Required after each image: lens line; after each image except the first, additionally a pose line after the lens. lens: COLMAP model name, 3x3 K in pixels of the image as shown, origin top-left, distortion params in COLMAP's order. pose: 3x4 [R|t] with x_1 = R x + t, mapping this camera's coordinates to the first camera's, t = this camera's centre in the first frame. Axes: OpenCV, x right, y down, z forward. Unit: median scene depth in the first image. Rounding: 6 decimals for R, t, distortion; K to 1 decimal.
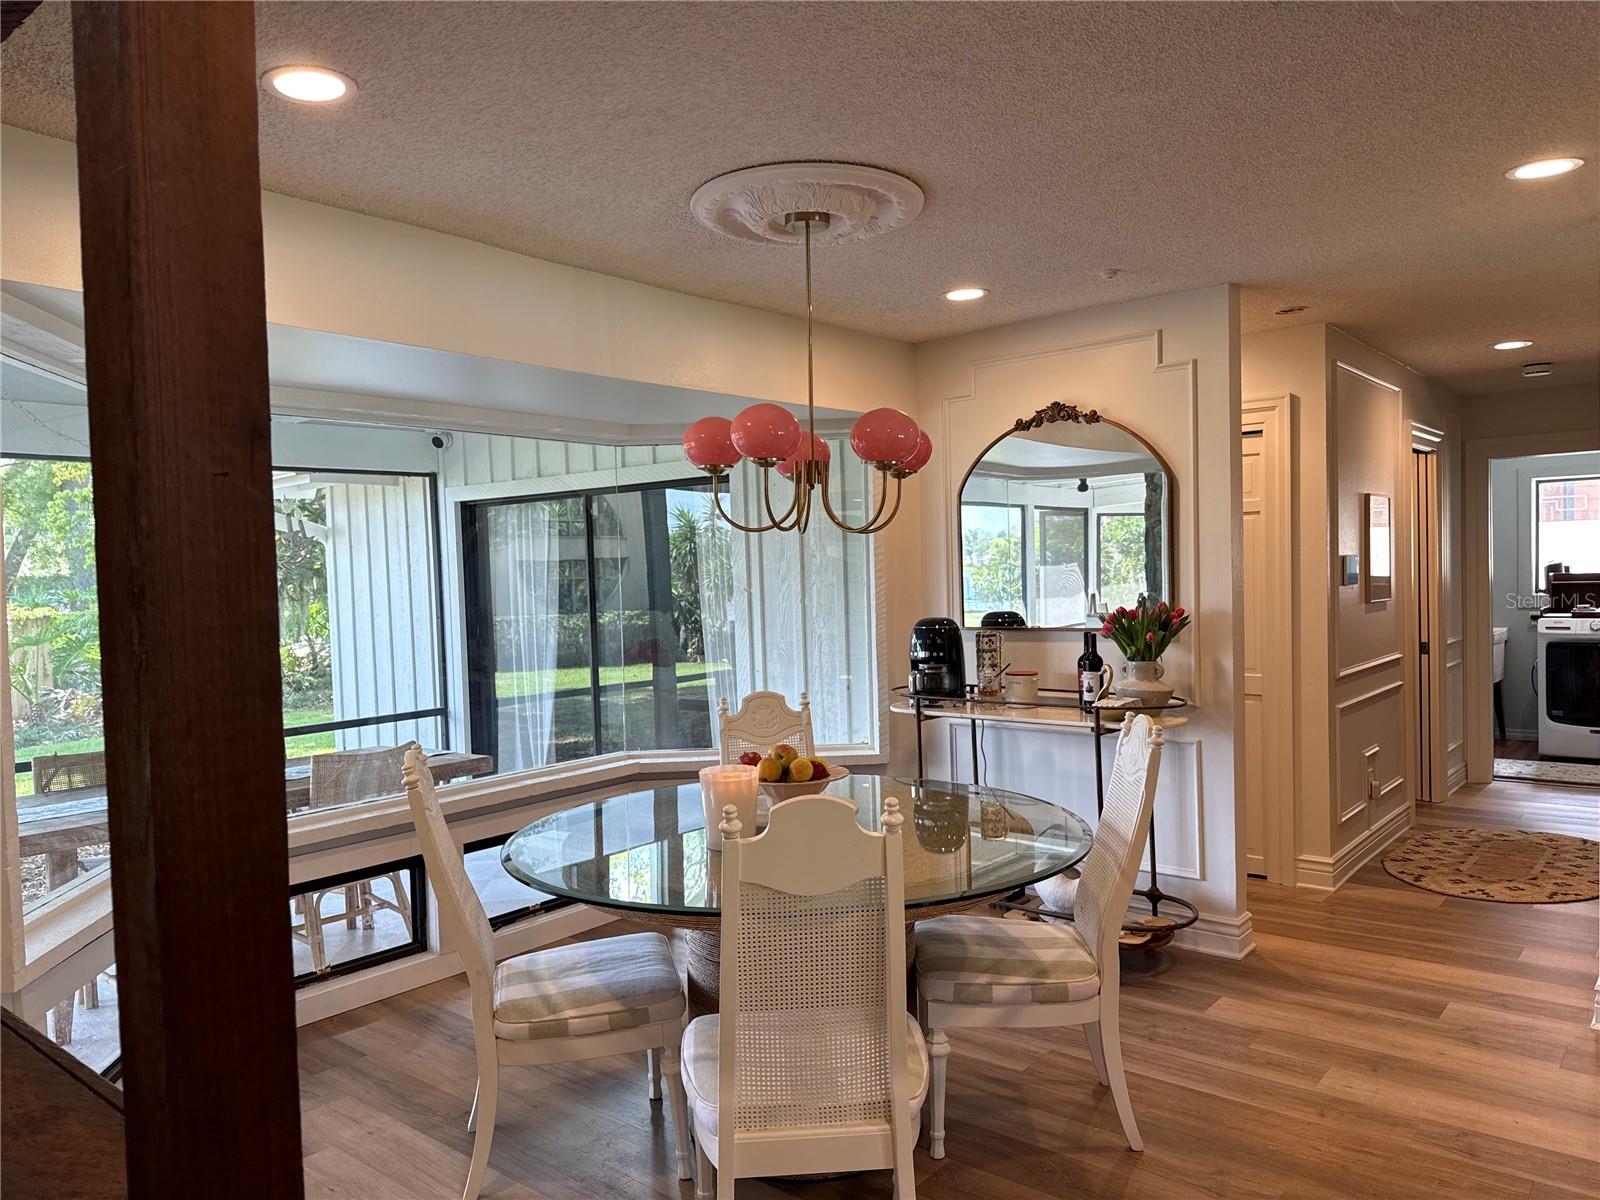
lens RADIAL K [[1107.0, 0, 806.0], [0, 1107.0, 610.0], [0, 0, 1]] dist [0.123141, -0.214089]
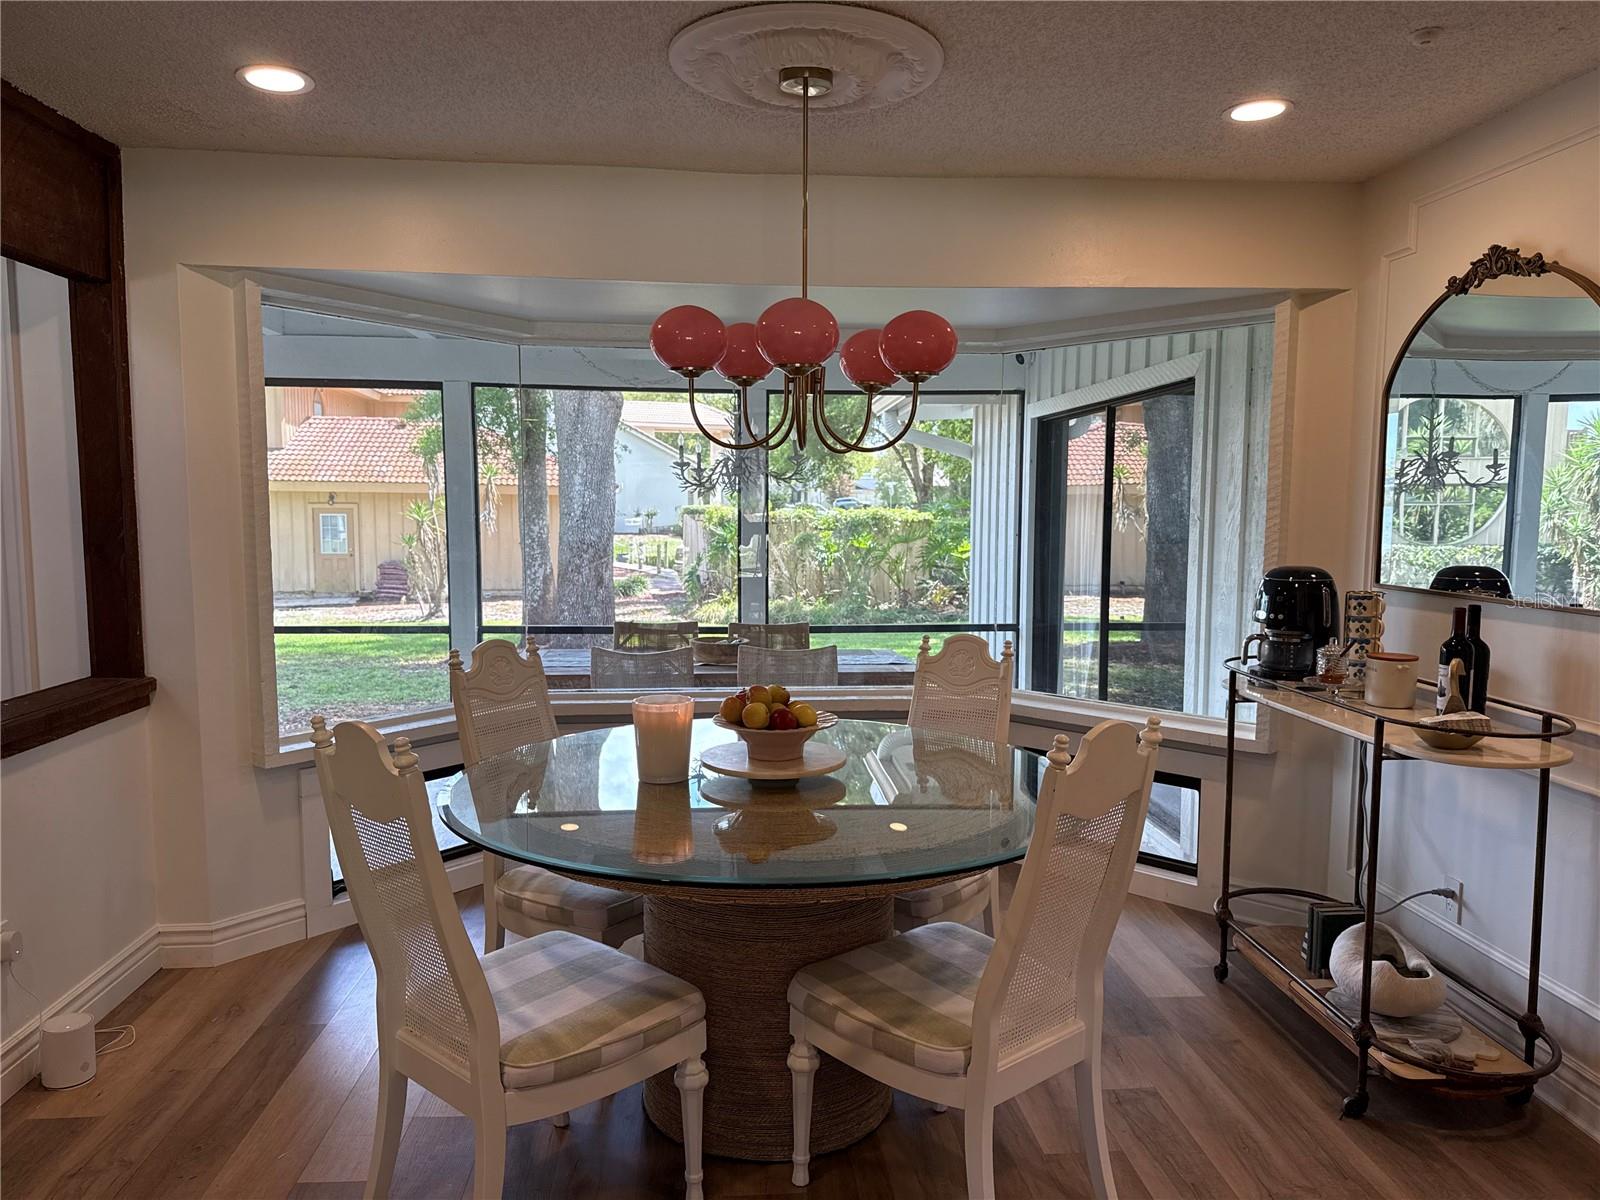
lens RADIAL K [[1107.0, 0, 806.0], [0, 1107.0, 610.0], [0, 0, 1]] dist [0.123141, -0.214089]
pose [[0.691246, 0.101462, -0.715461, 0.434639], [-0.047662, 0.994339, 0.094962, -0.019819], [0.721046, -0.031541, 0.692169, 0.263170]]
